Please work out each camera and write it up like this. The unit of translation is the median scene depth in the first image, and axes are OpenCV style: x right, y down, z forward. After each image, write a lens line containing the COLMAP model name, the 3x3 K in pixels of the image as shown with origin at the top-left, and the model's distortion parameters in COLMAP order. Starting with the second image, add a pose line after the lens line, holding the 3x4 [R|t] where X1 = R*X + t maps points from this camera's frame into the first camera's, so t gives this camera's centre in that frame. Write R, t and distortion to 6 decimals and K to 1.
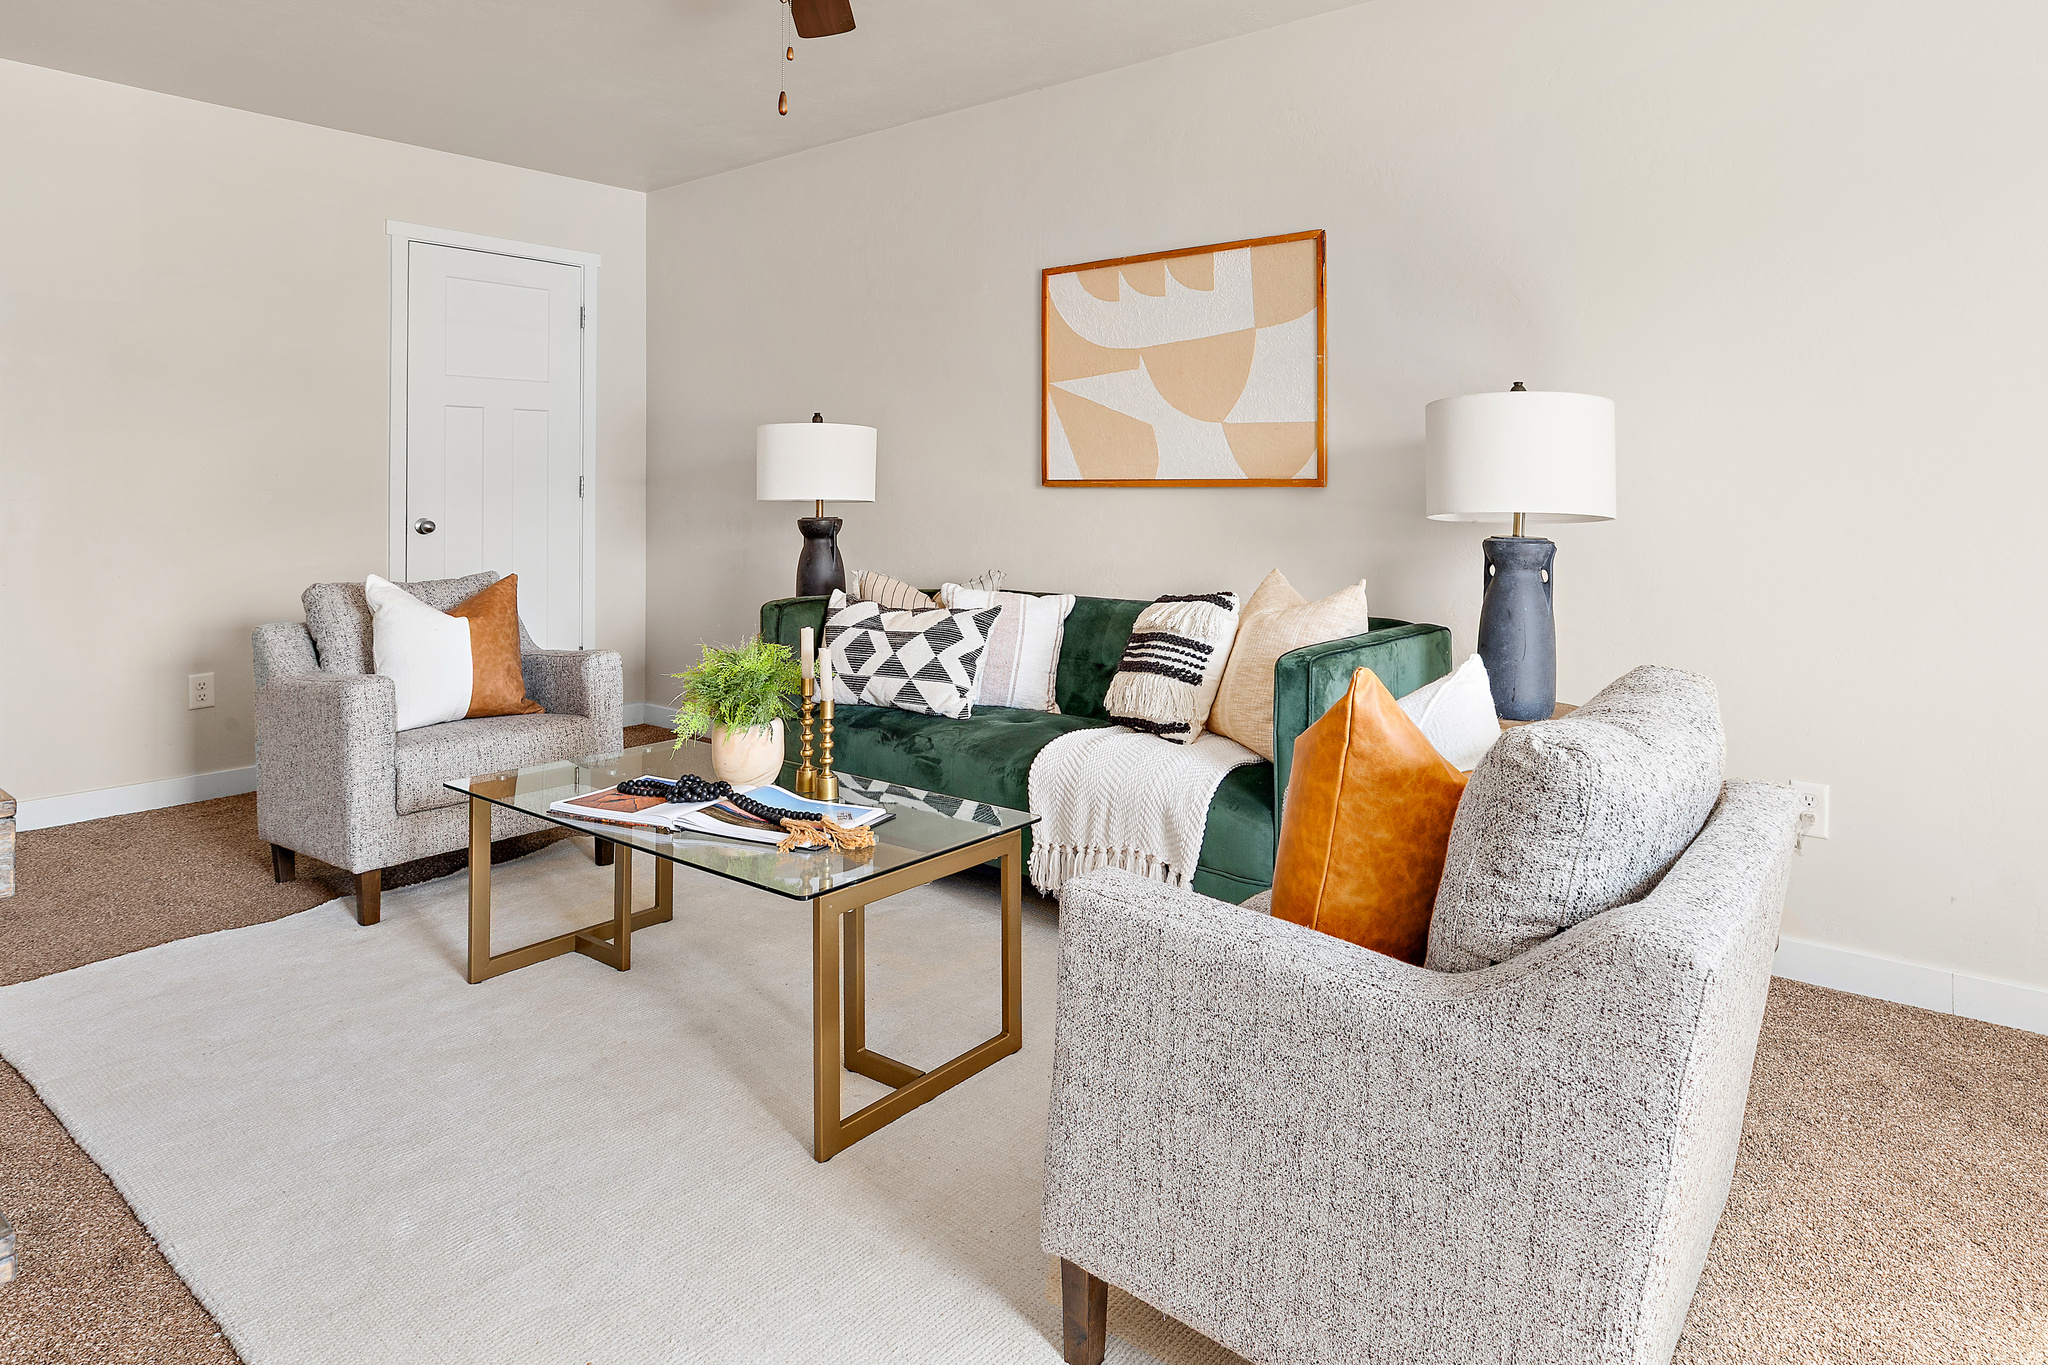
lens RADIAL K [[1185.5, 0, 1077.6], [0, 1185.5, 481.9], [0, 0, 1]] dist [-0.001471, 0.002593]
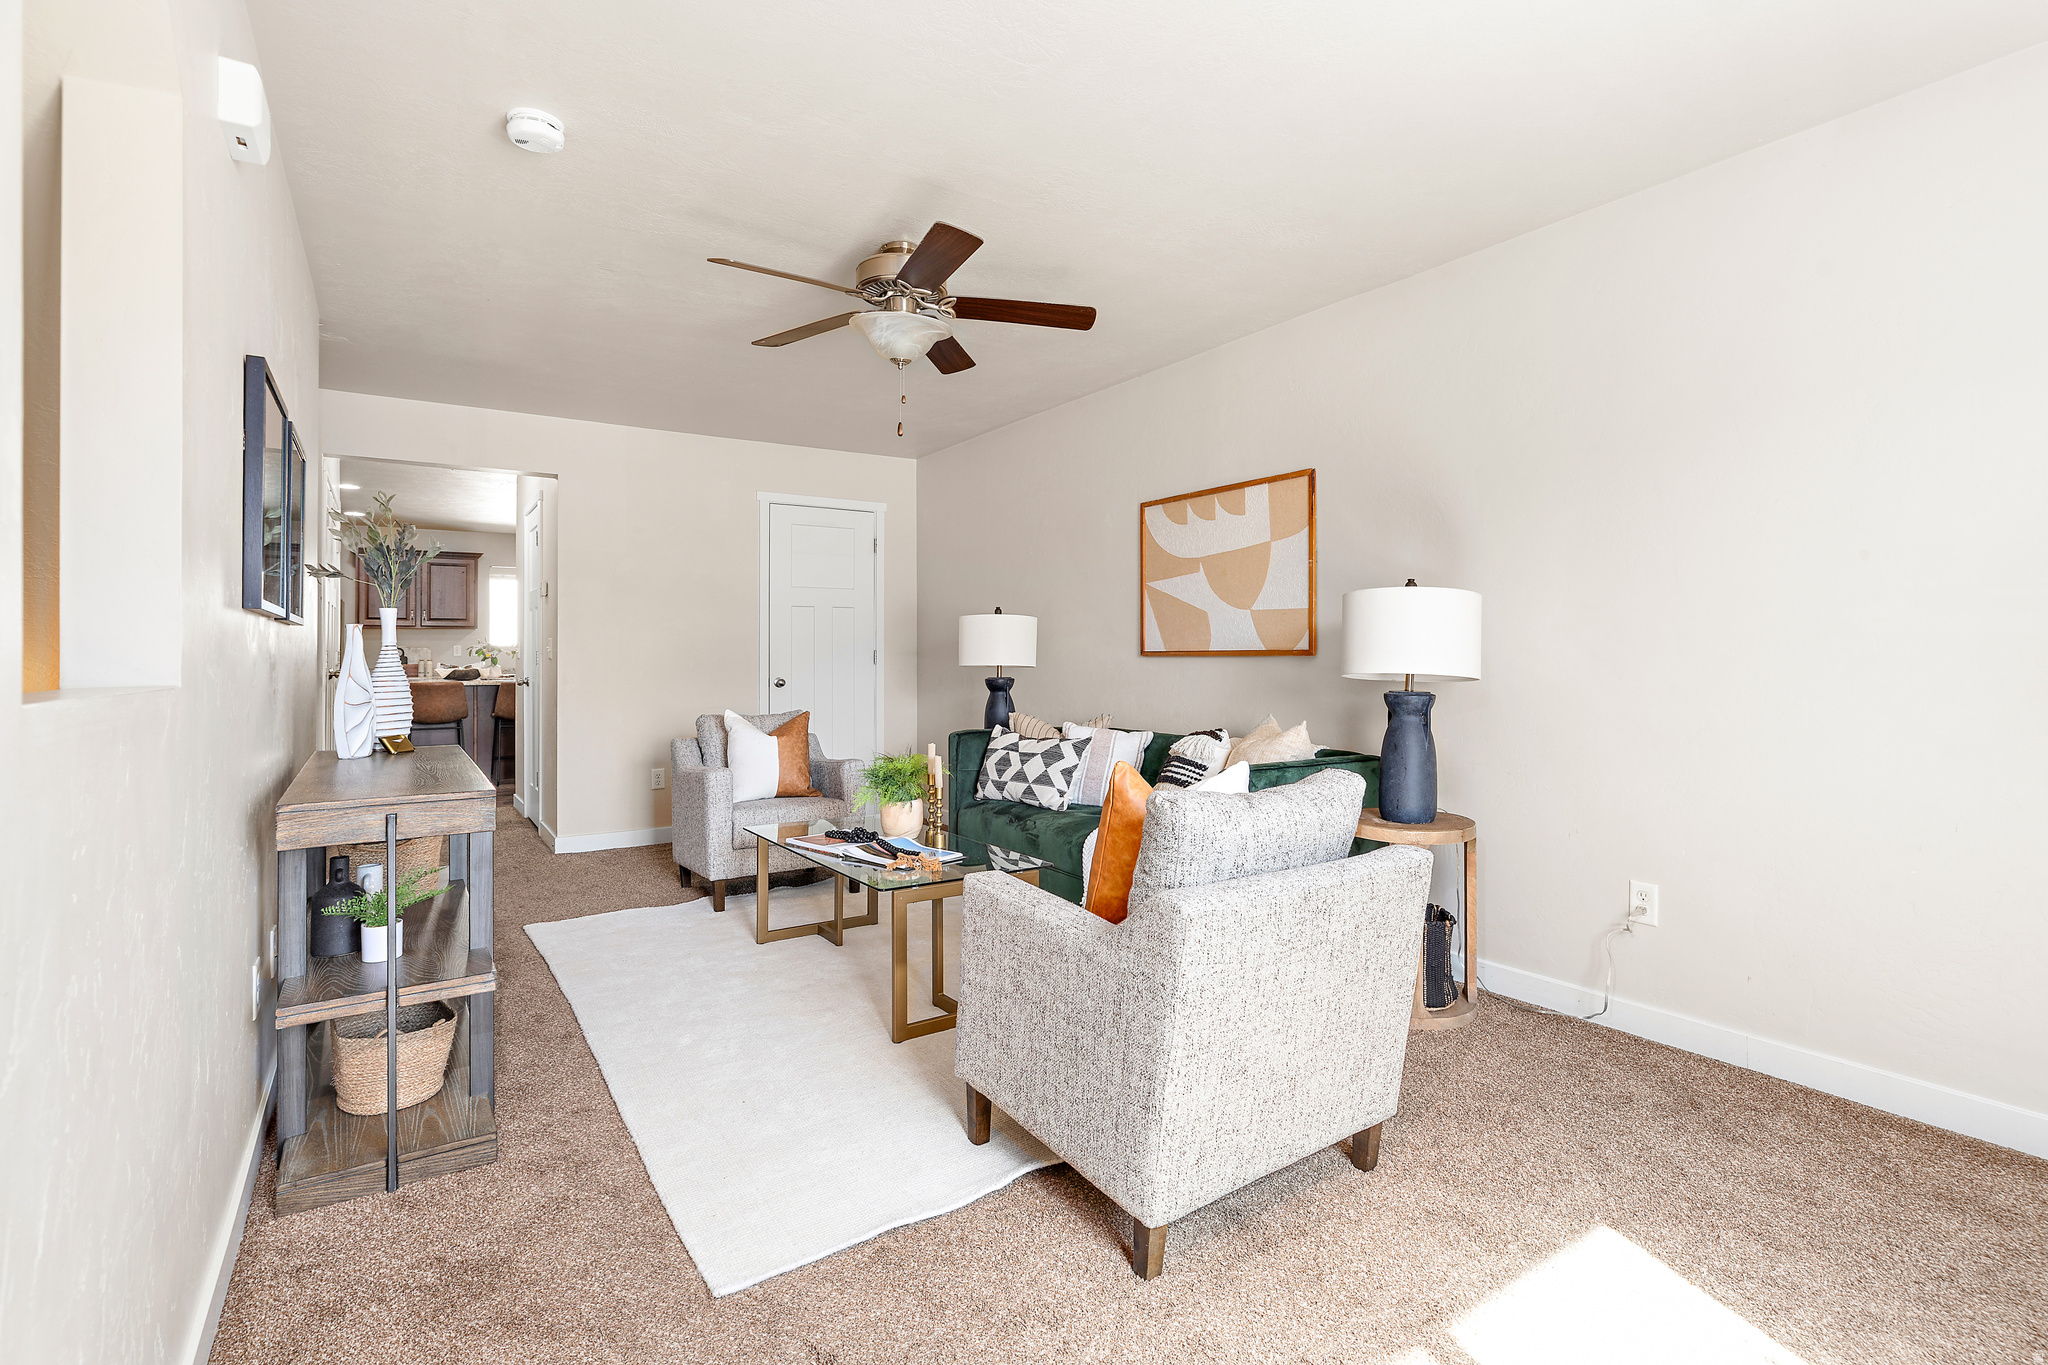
lens RADIAL K [[966.4, 0, 1028.0], [0, 966.4, 654.0], [0, 0, 1]] dist [-0.000574, -0.000029]
pose [[0.947090, -0.004910, -0.320929, 0.253859], [0.005554, 0.999984, 0.001090, -0.000524], [0.320919, -0.002815, 0.947103, -0.168921]]
